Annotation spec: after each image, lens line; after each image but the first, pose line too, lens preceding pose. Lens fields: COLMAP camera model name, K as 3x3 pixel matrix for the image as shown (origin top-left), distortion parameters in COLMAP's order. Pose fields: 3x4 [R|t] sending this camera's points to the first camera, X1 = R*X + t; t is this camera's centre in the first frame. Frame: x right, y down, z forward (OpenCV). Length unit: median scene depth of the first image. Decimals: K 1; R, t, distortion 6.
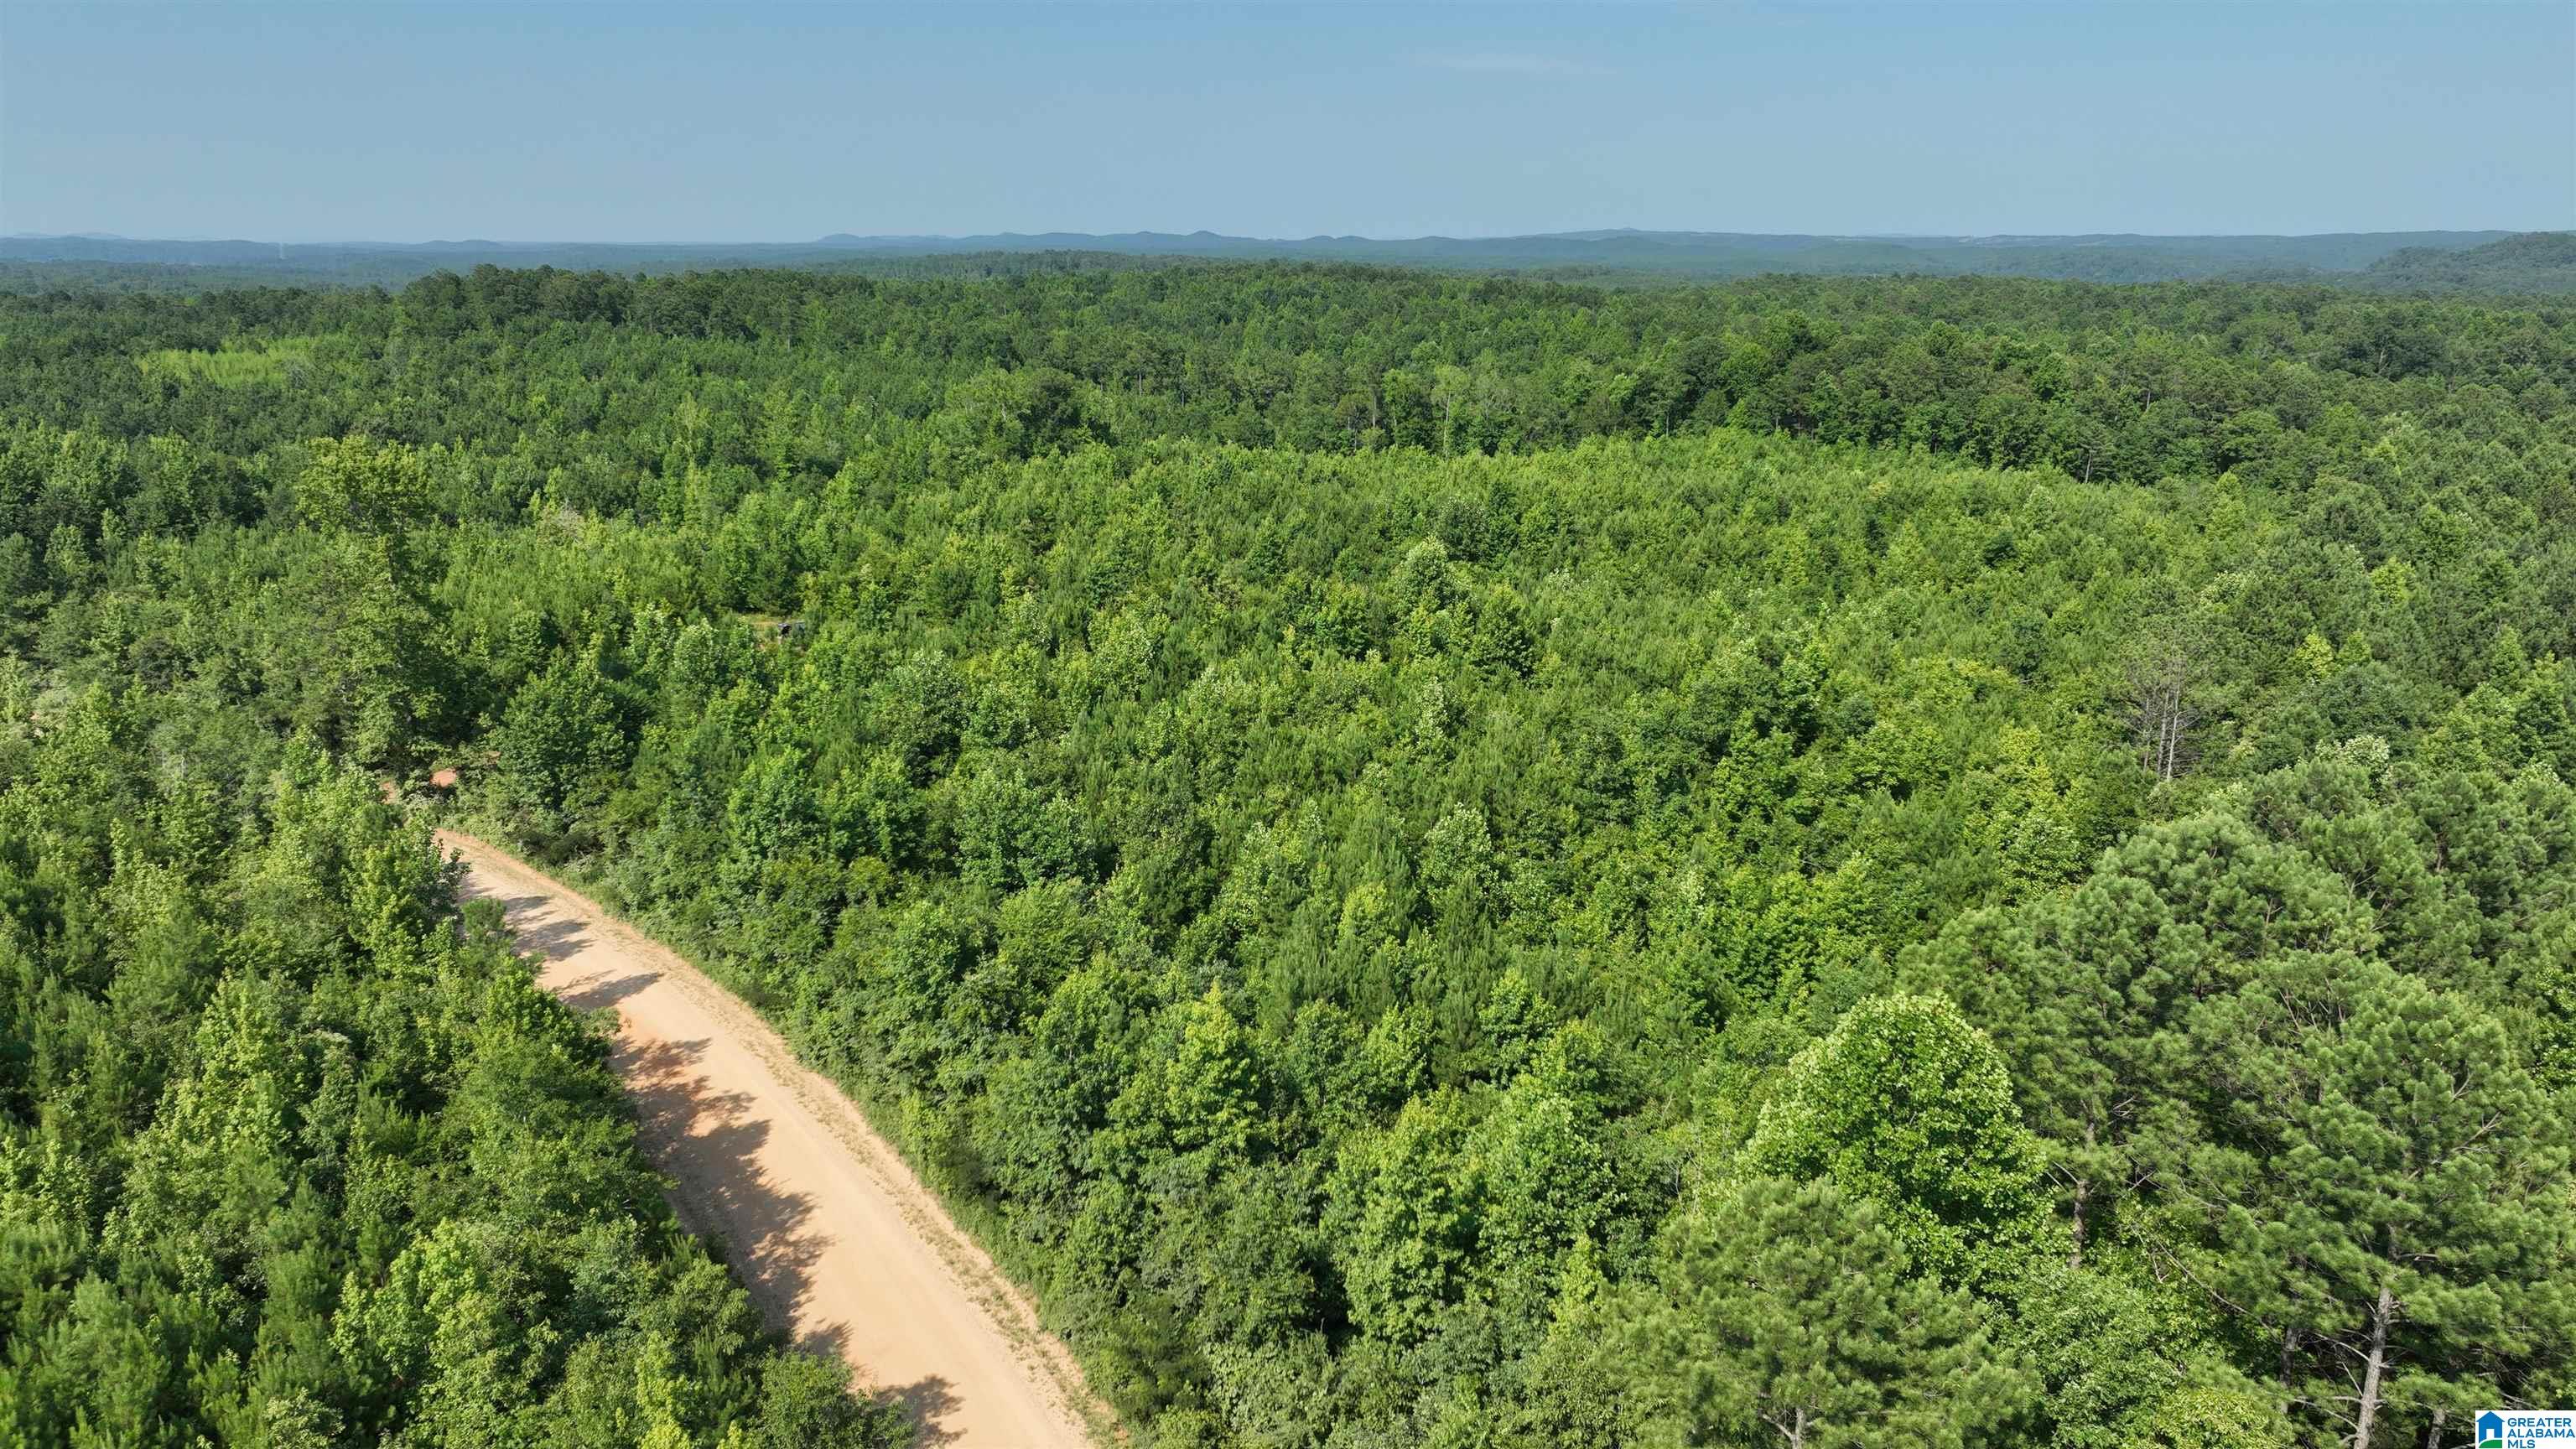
lens RADIAL K [[1797.5, 0, 1283.7], [0, 1797.5, 711.4], [0, 0, 1]] dist [-0.002294, 0.020220]
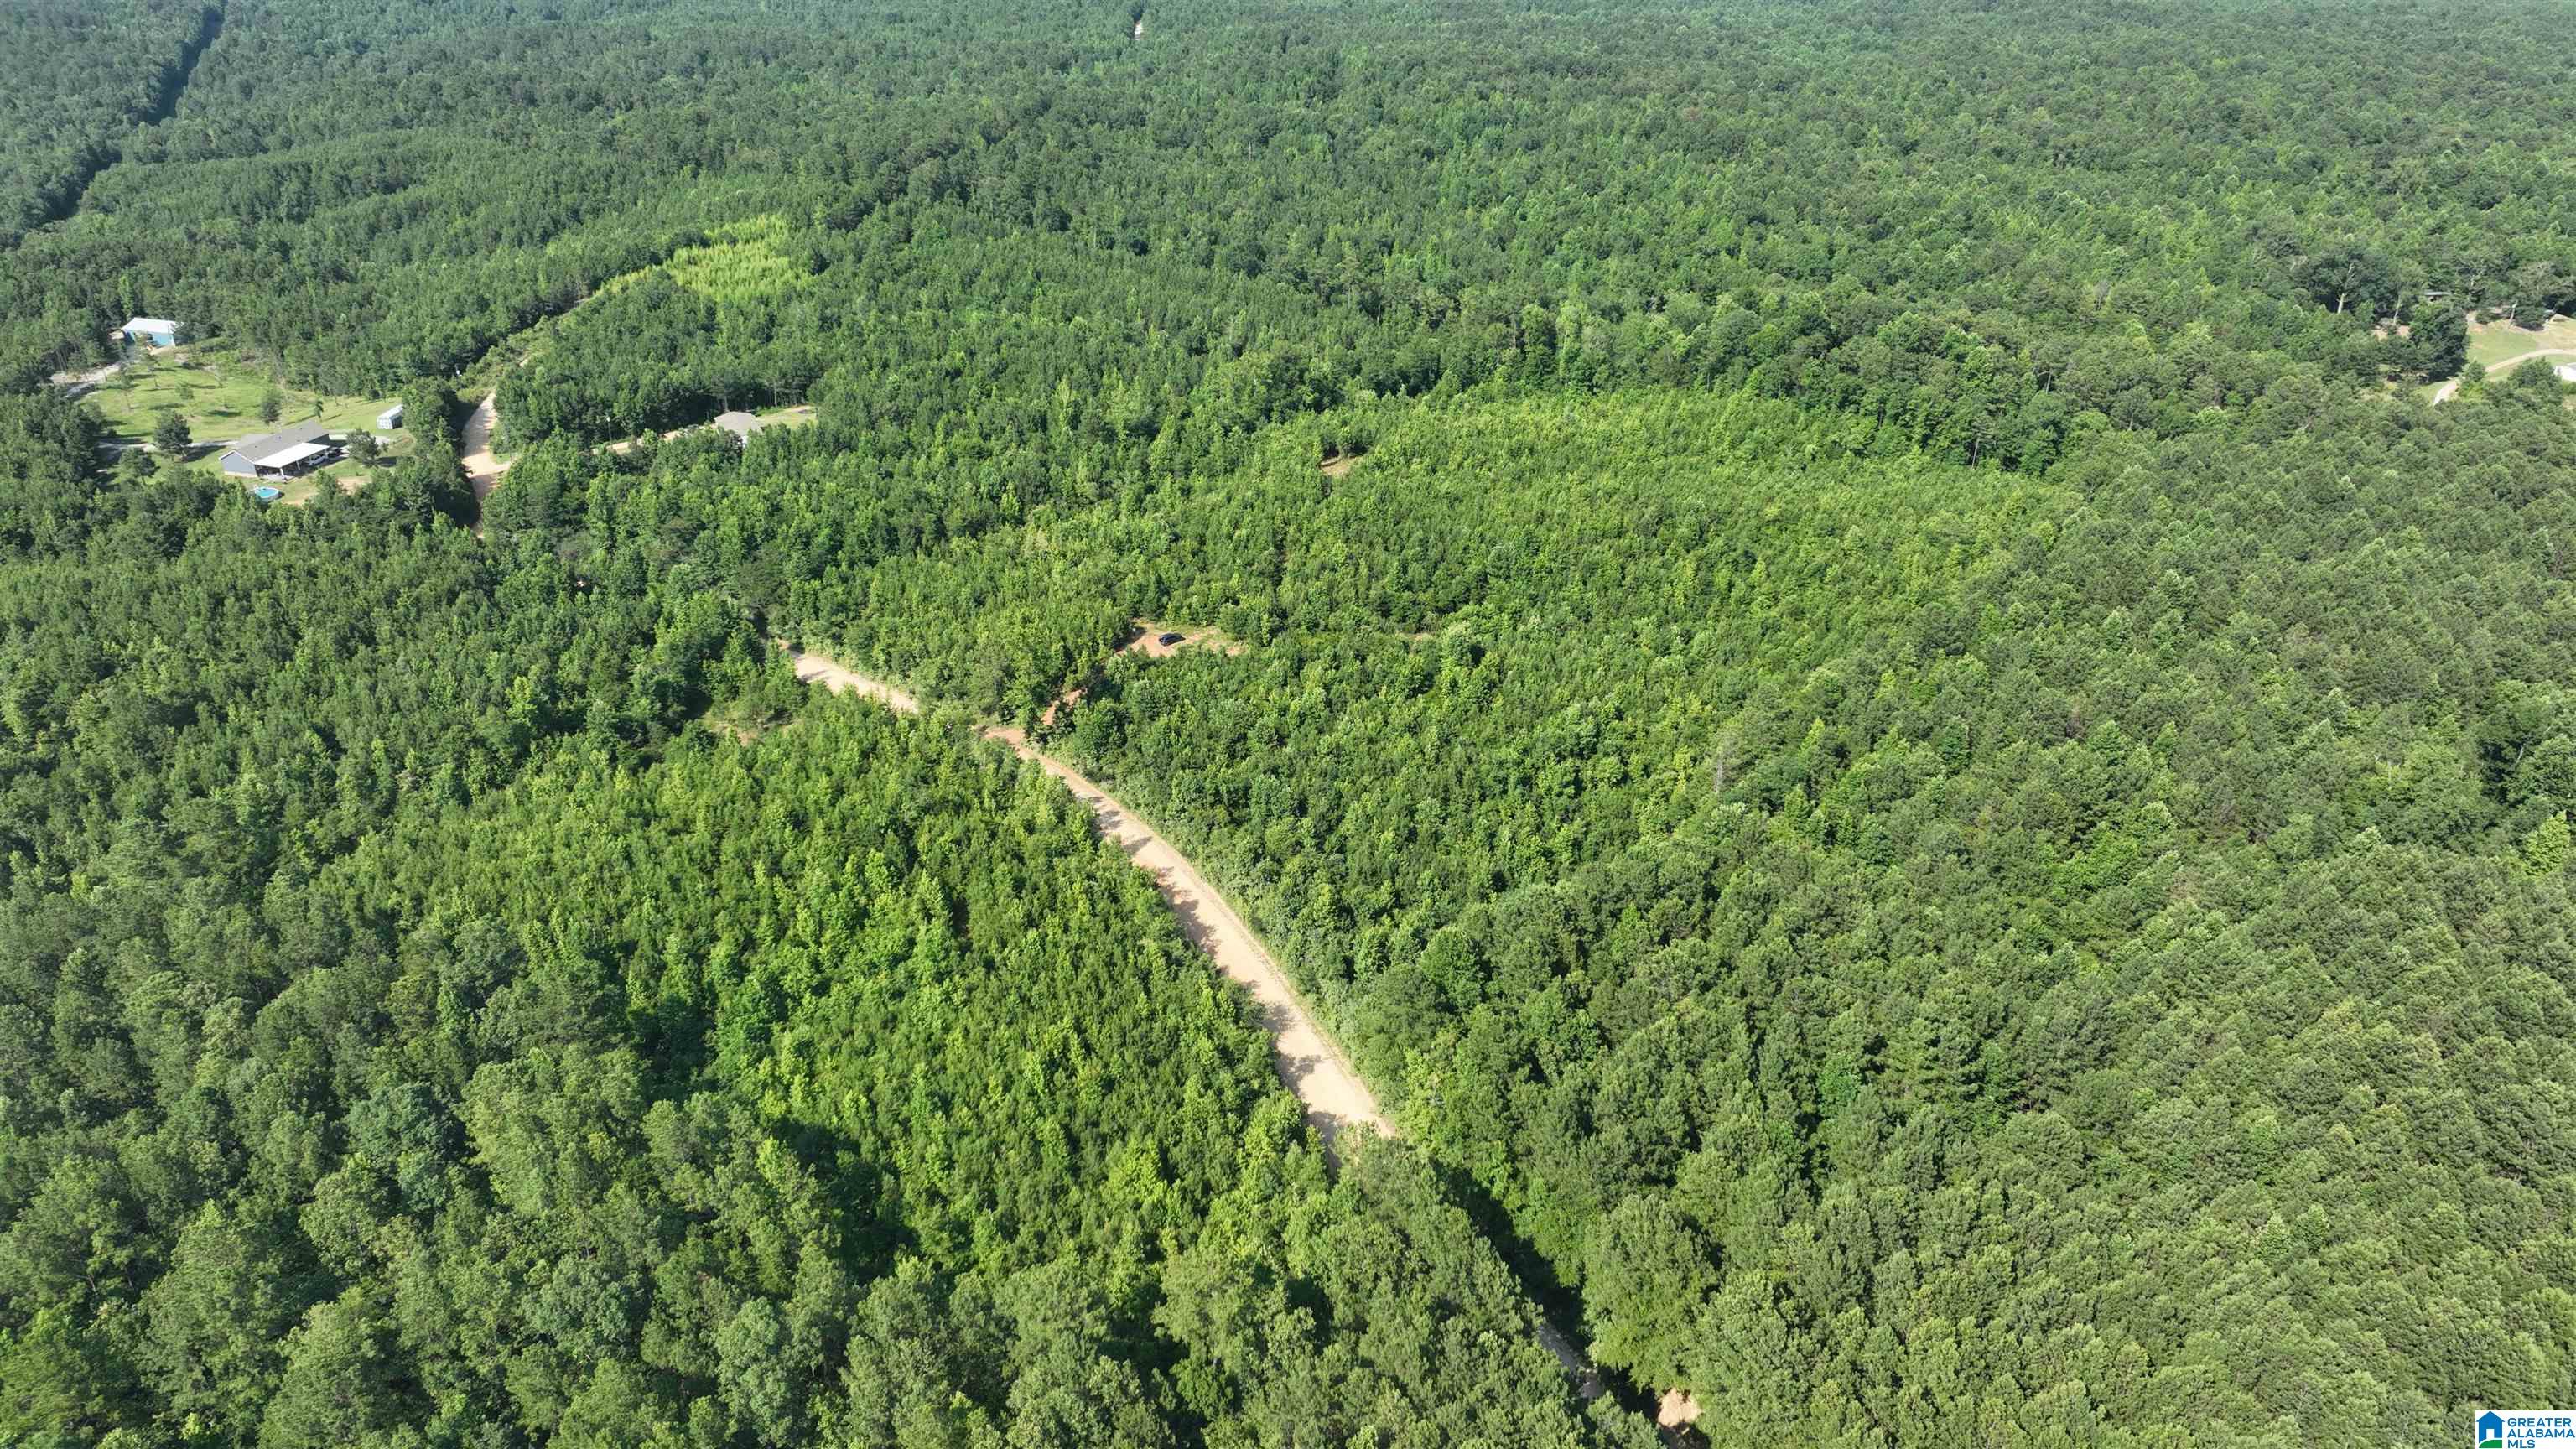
lens RADIAL K [[1797.5, 0, 1294.6], [0, 1797.5, 722.5], [0, 0, 1]] dist [-0.002294, 0.020220]
pose [[0.992680, 0.059440, -0.105138, 0.161962], [-0.035221, 0.975144, 0.218757, -0.606536], [0.115527, -0.213452, 0.970099, -1.558894]]
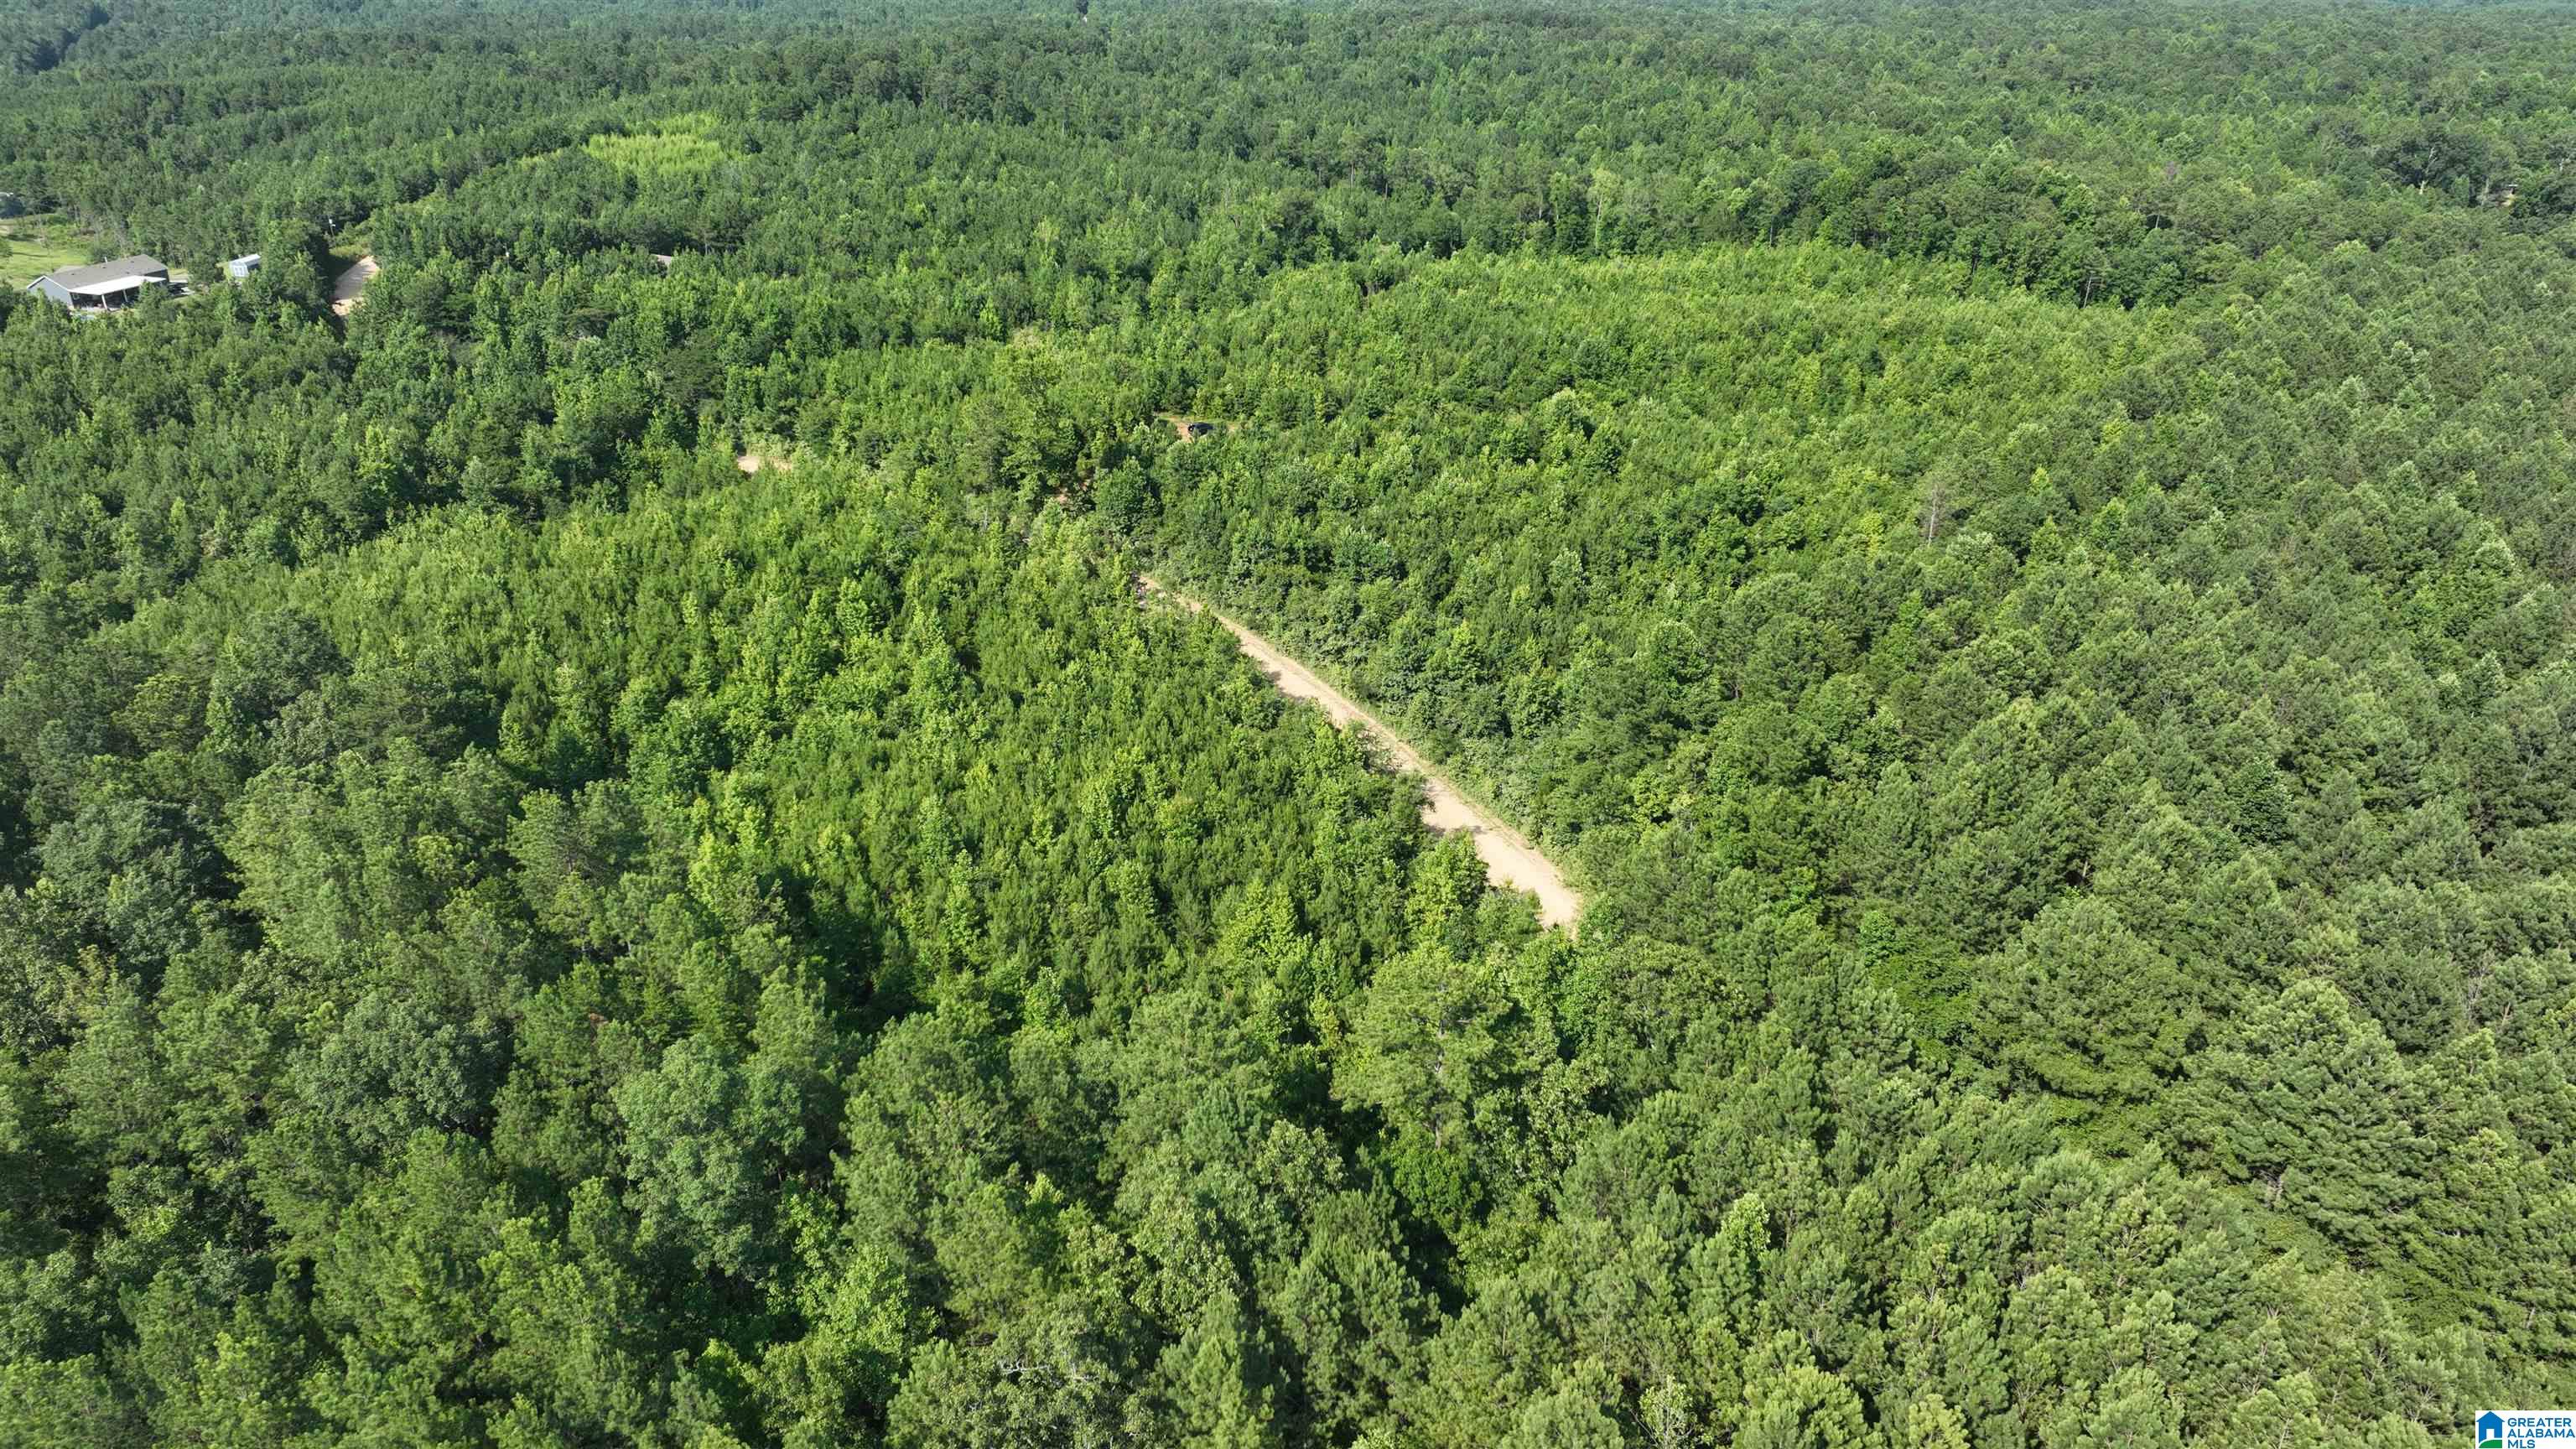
lens RADIAL K [[1797.5, 0, 1289.9], [0, 1797.5, 722.5], [0, 0, 1]] dist [-0.002294, 0.020220]
pose [[0.996503, 0.039773, -0.073487, -0.061312], [-0.026253, 0.983942, 0.176545, -0.105269], [0.079329, -0.173998, 0.981545, -1.071491]]
